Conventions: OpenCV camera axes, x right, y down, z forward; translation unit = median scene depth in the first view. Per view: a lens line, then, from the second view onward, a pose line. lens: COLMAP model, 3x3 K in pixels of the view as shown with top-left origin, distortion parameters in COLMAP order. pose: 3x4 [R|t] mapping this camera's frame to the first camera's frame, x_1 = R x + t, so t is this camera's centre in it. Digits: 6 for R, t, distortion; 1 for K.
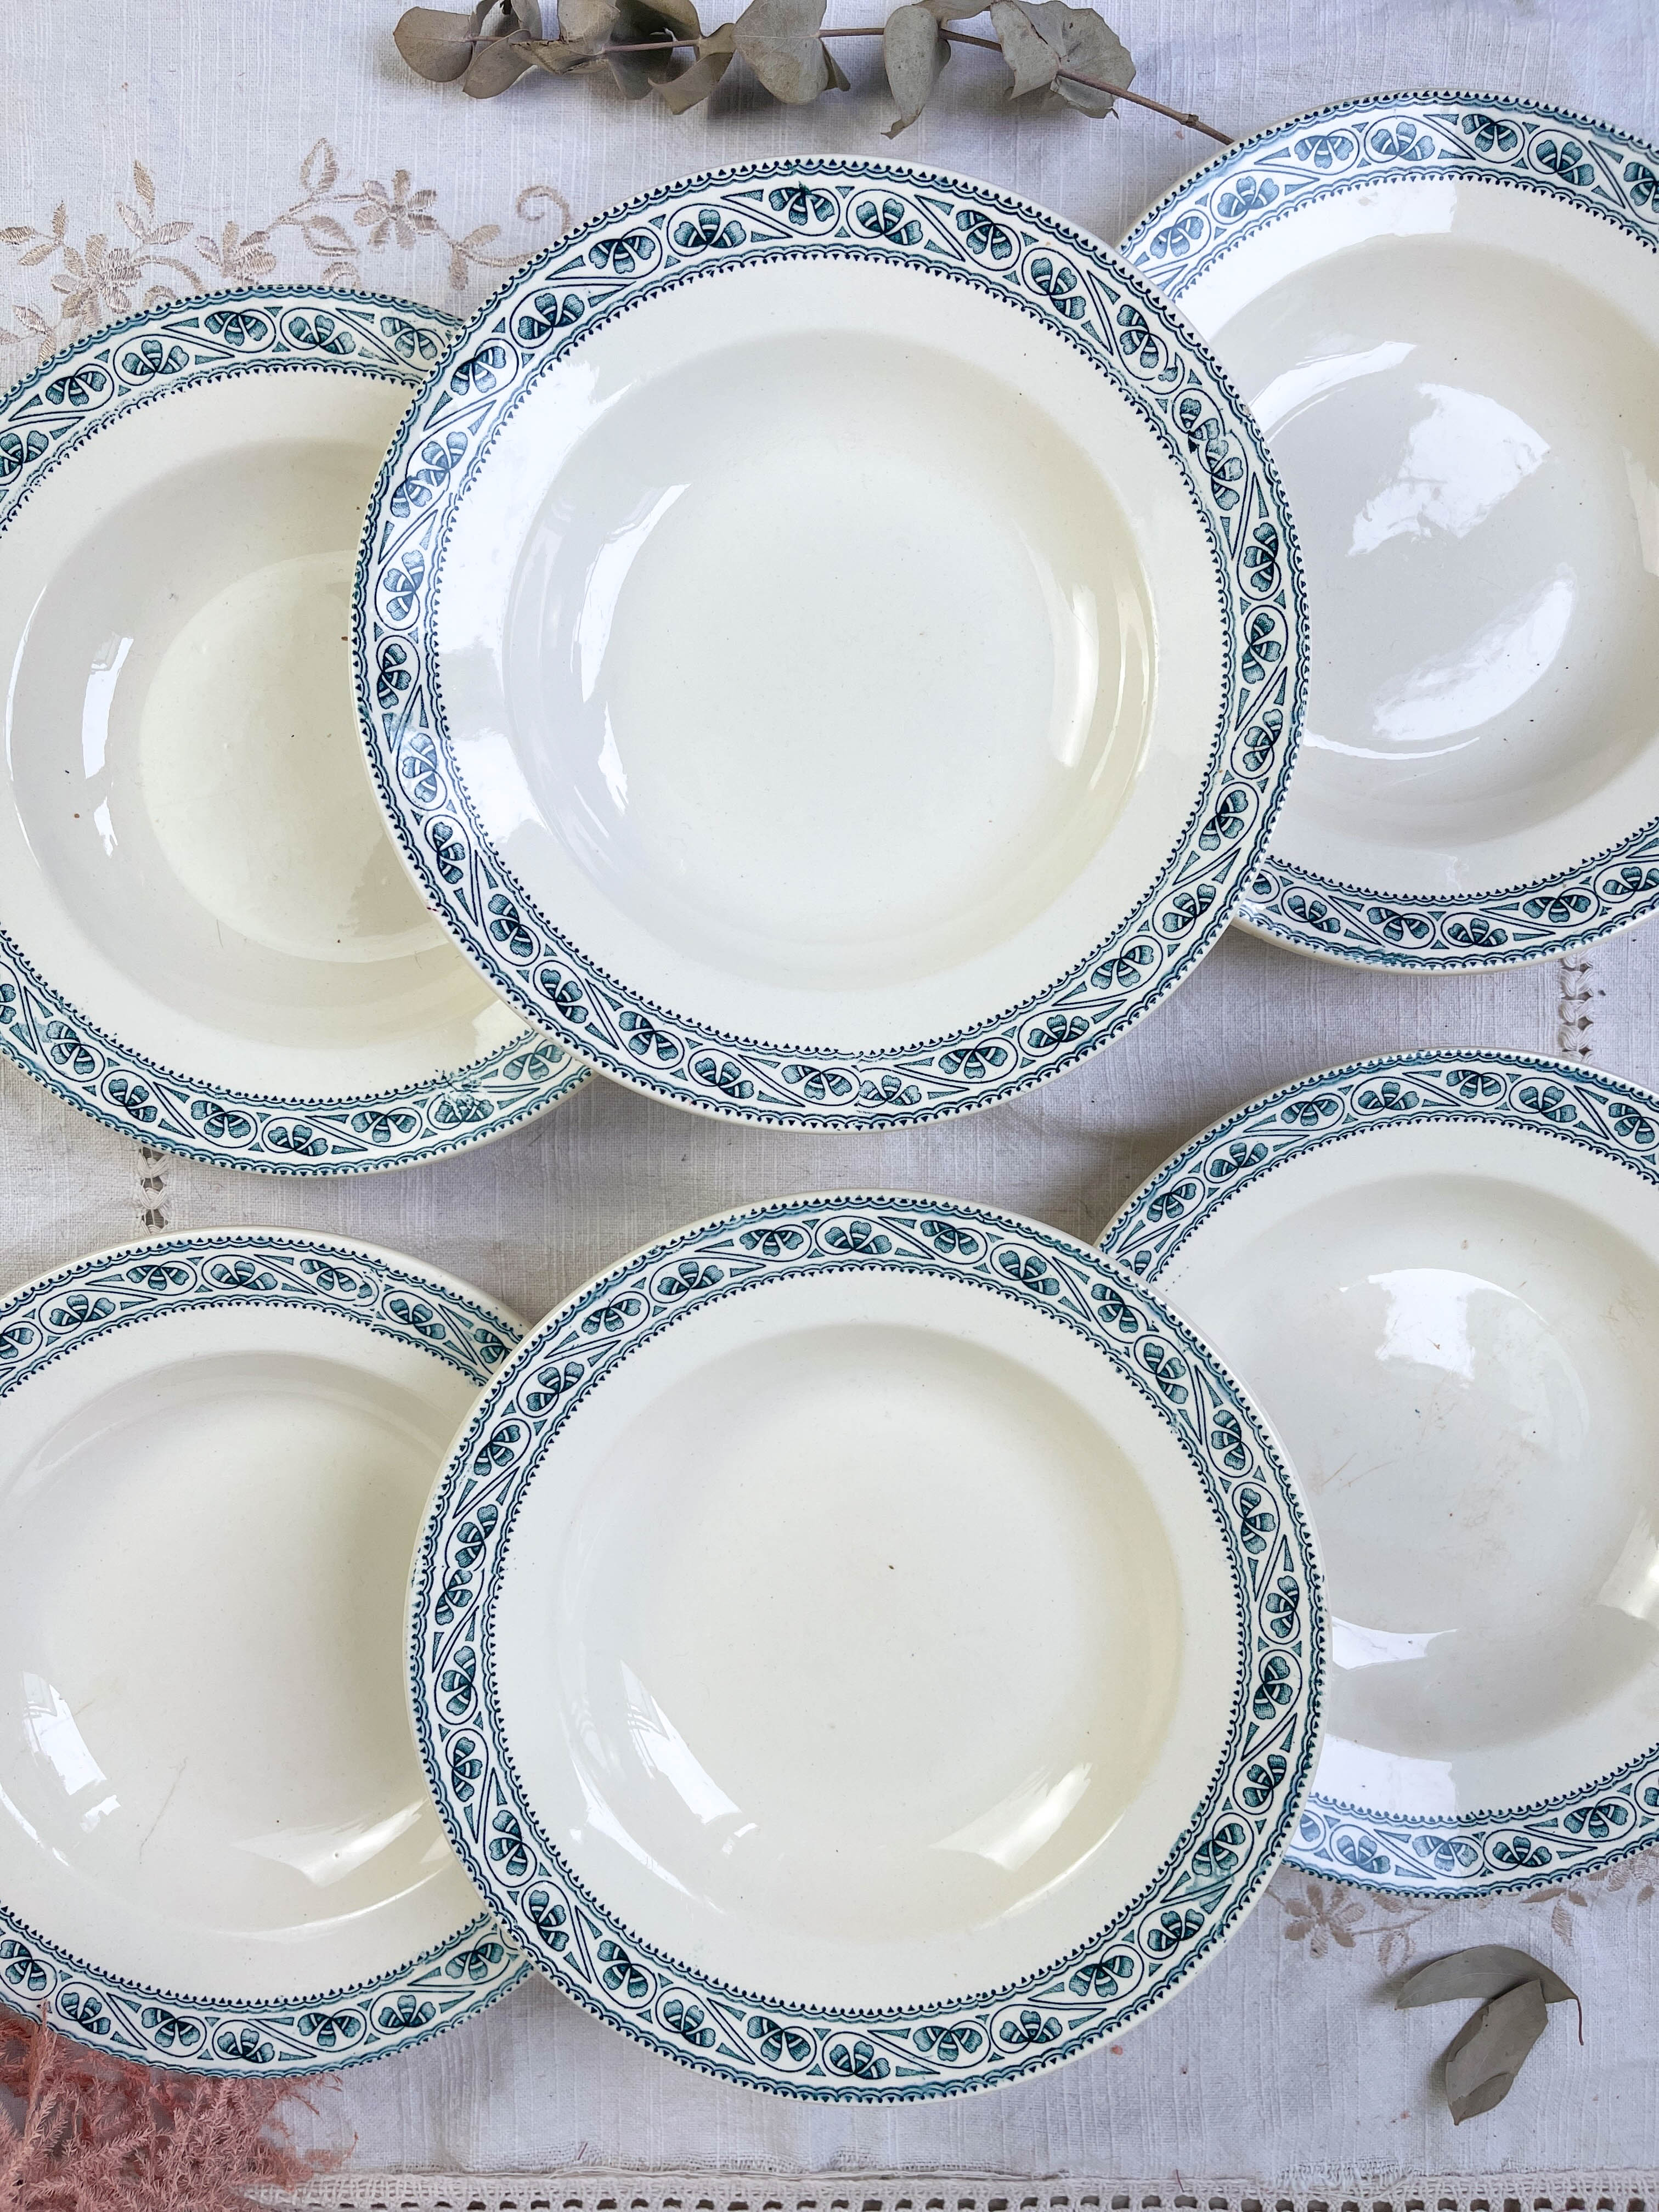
lens RADIAL K [[1656.9, 0, 827.5], [0, 1656.9, 1096.1], [0, 0, 1]] dist [0.021044, -0.007468]
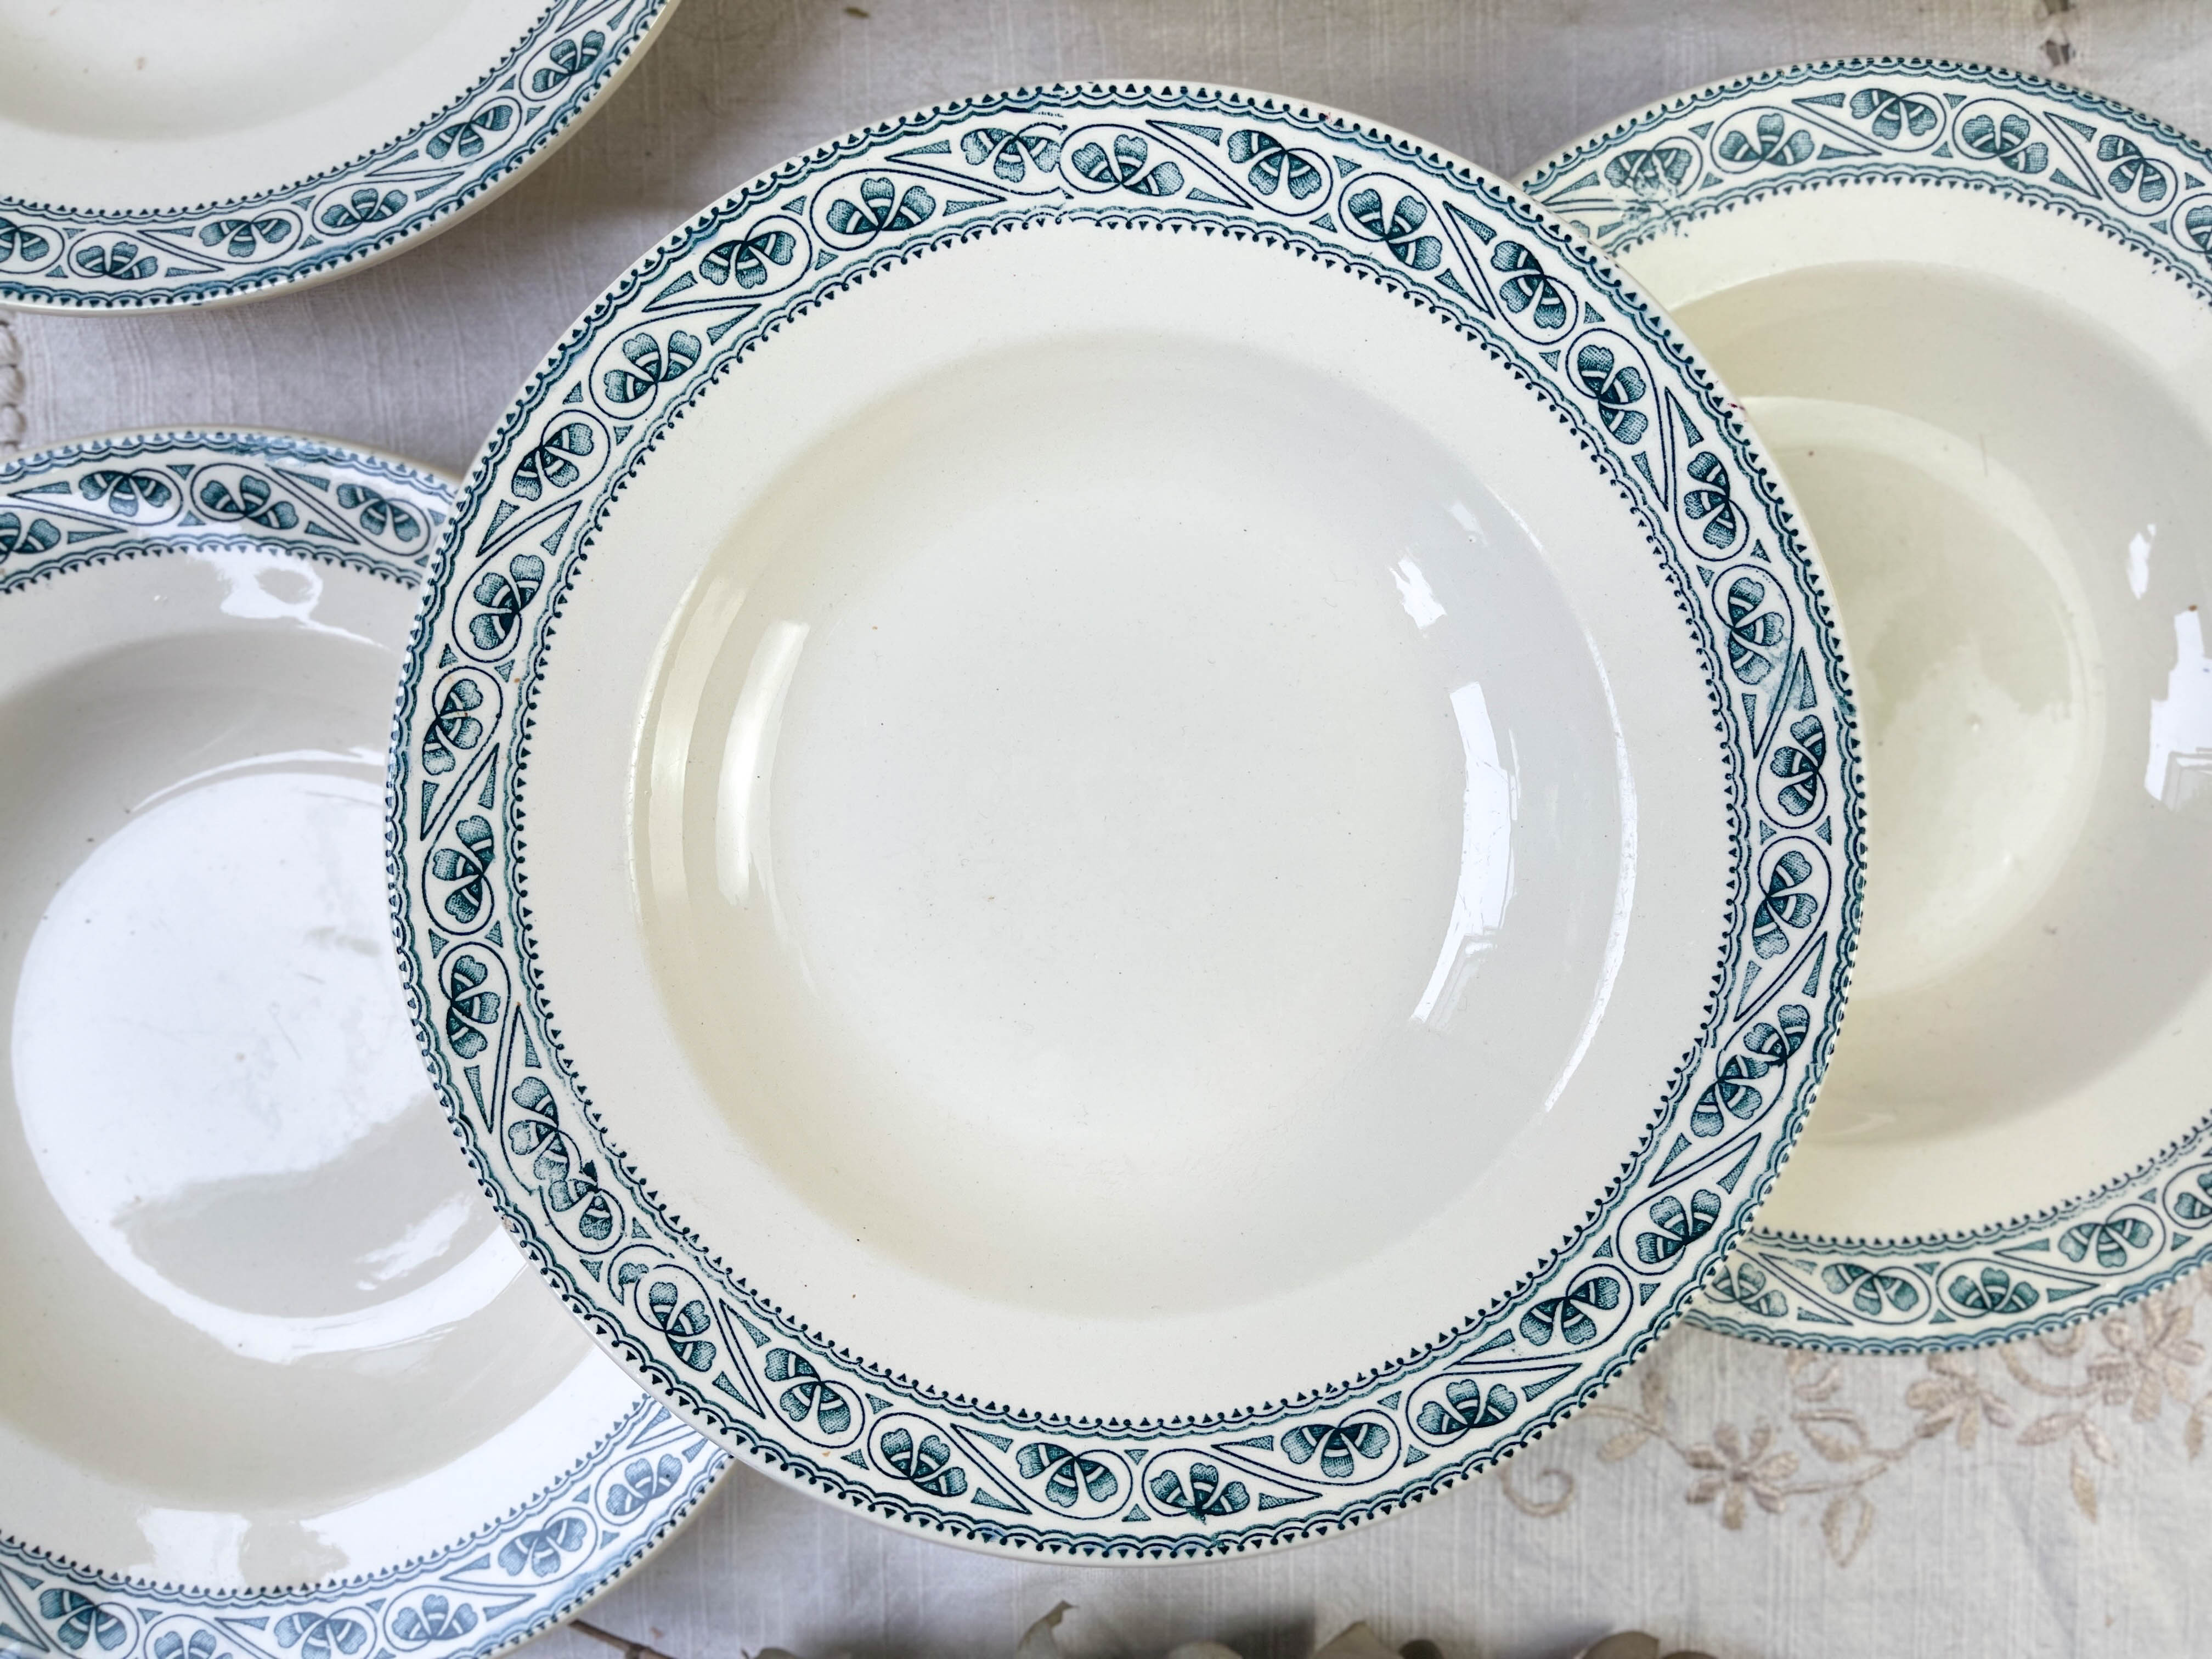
lens RADIAL K [[1698.7, 0, 1102.6], [0, 1698.7, 834.1], [0, 0, 1]] dist [0.016379, -0.050528]
pose [[-0.998791, 0.038865, -0.030111, 0.032478], [-0.036471, -0.996416, -0.076319, -0.212040], [-0.032970, -0.075129, 0.996629, 0.331326]]
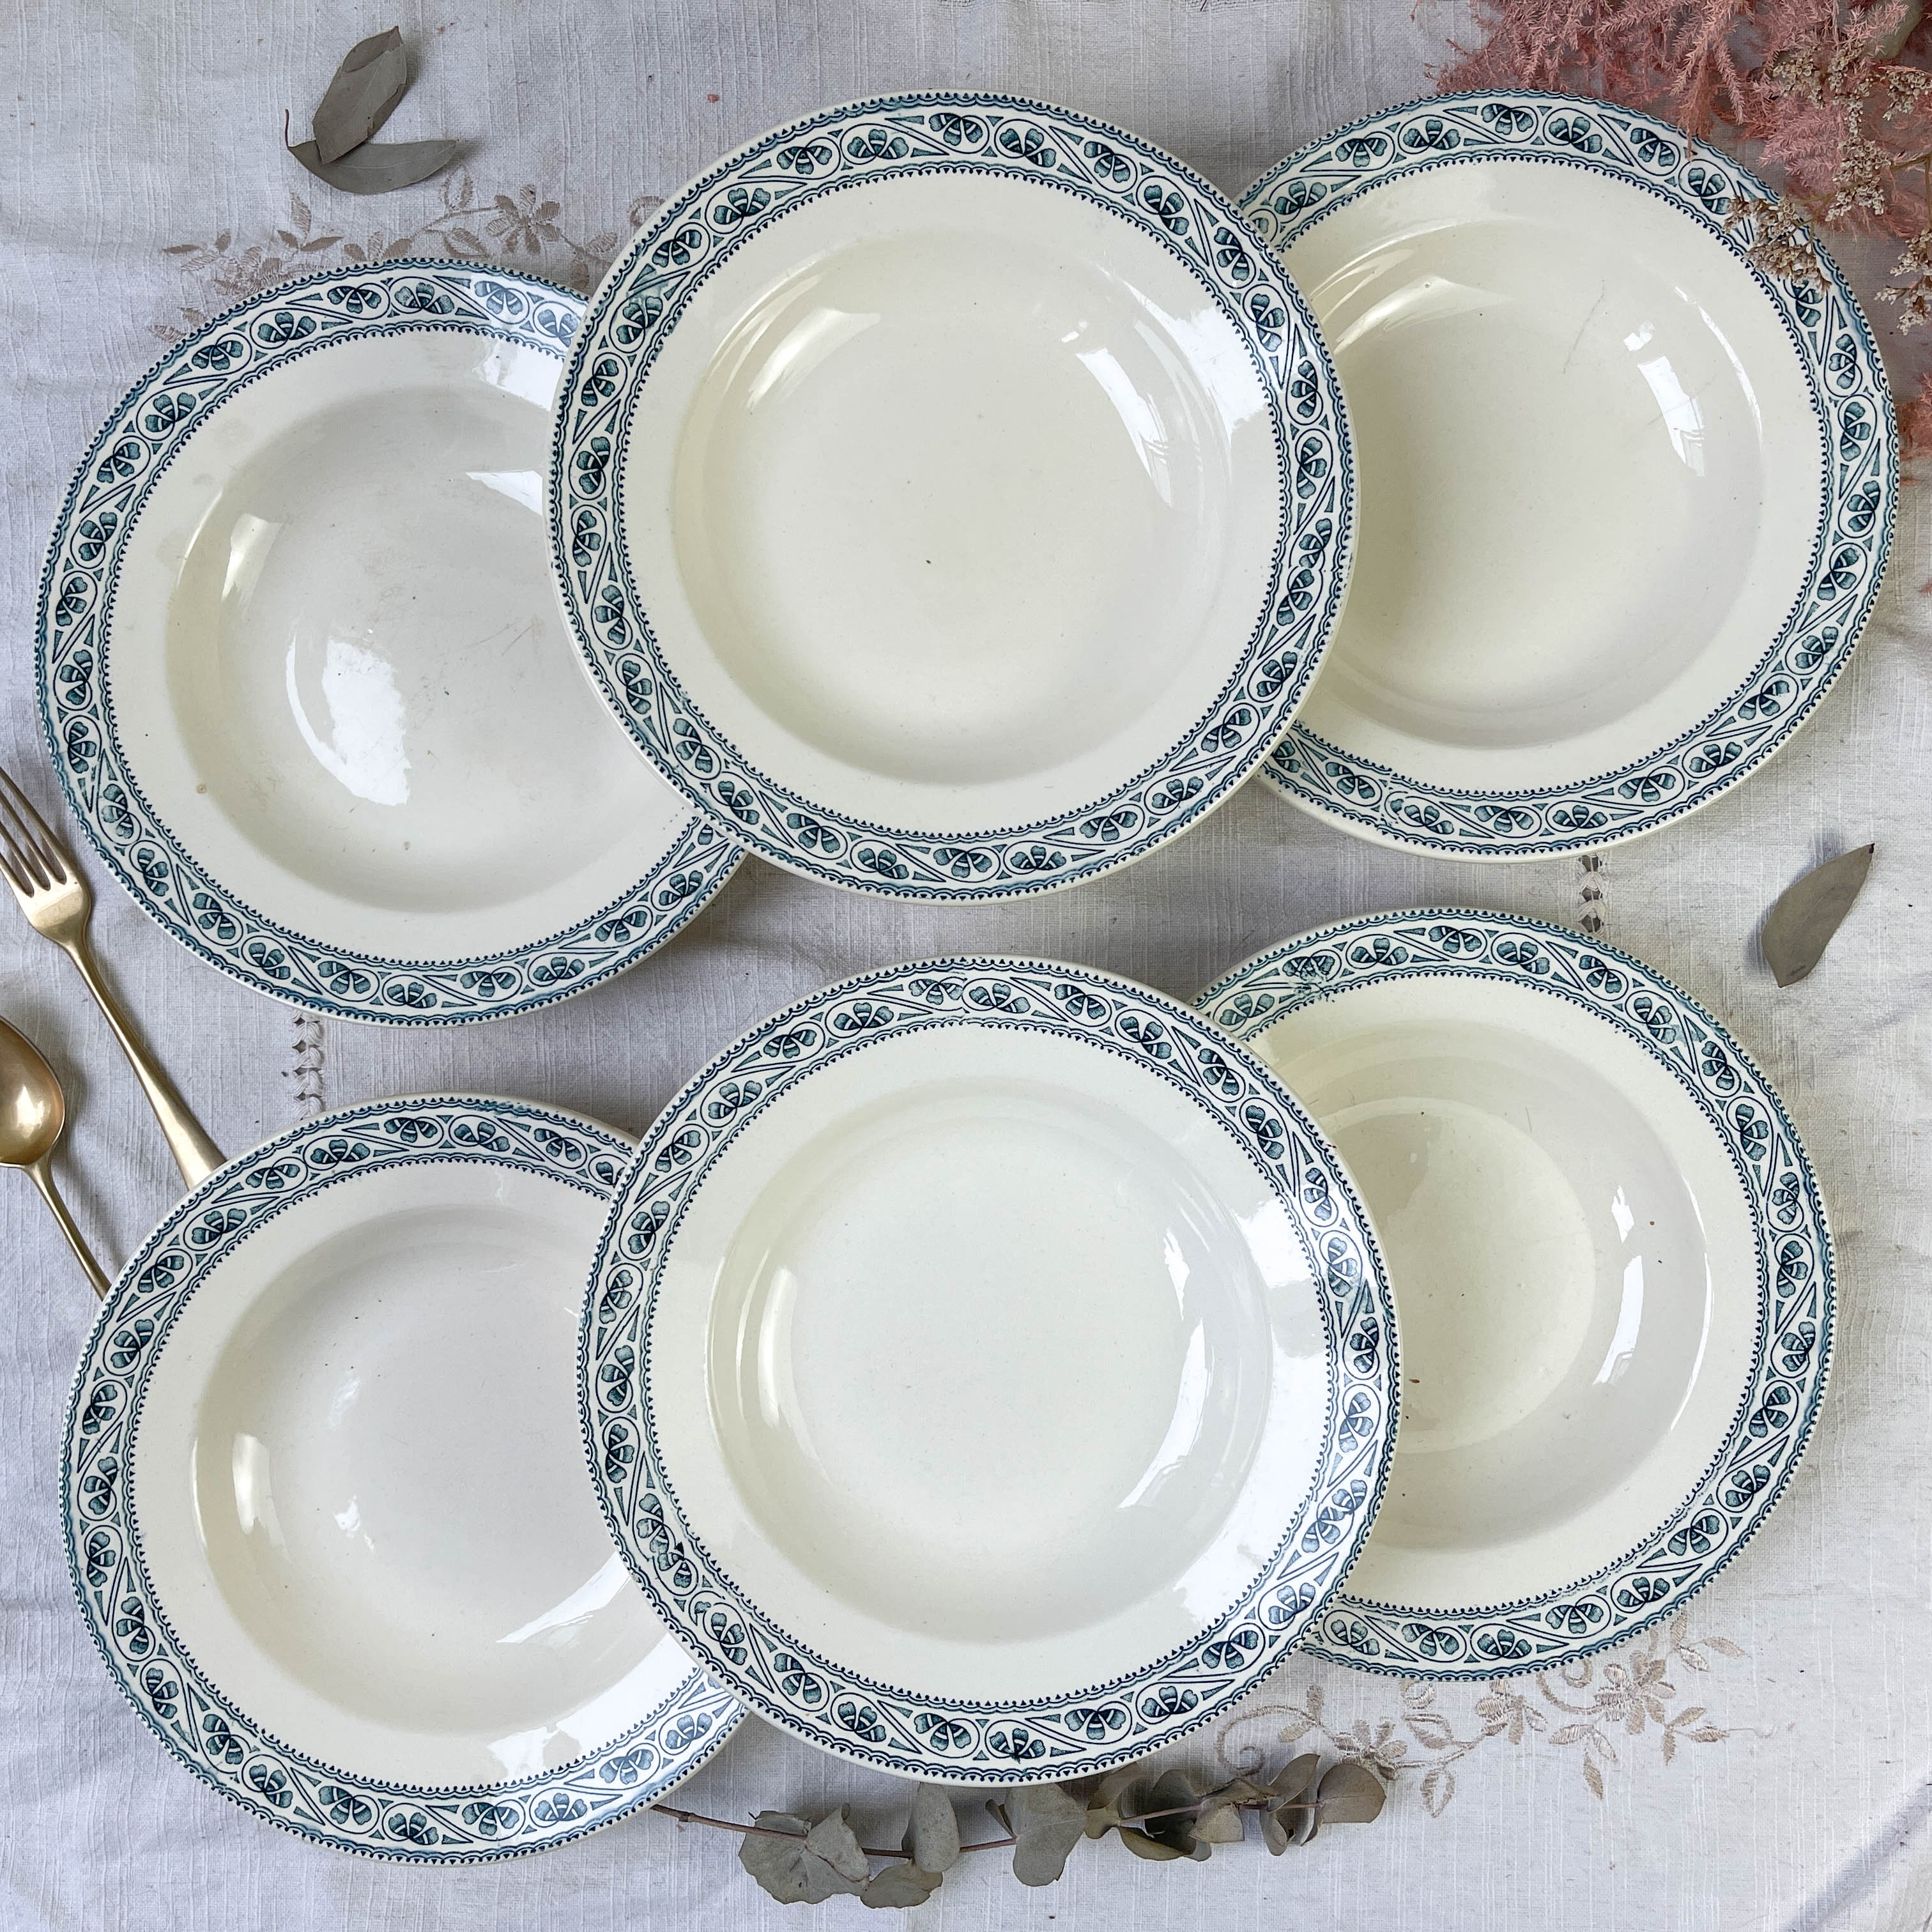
lens RADIAL K [[1910.7, 0, 966.0], [0, 1910.7, 966.0], [0, 0, 1]] dist [0.092194, -0.326906]
pose [[-0.999921, 0.006320, -0.010893, 0.031130], [-0.005940, -0.999385, -0.034552, 0.059976], [-0.011105, -0.034484, 0.999344, -0.326674]]
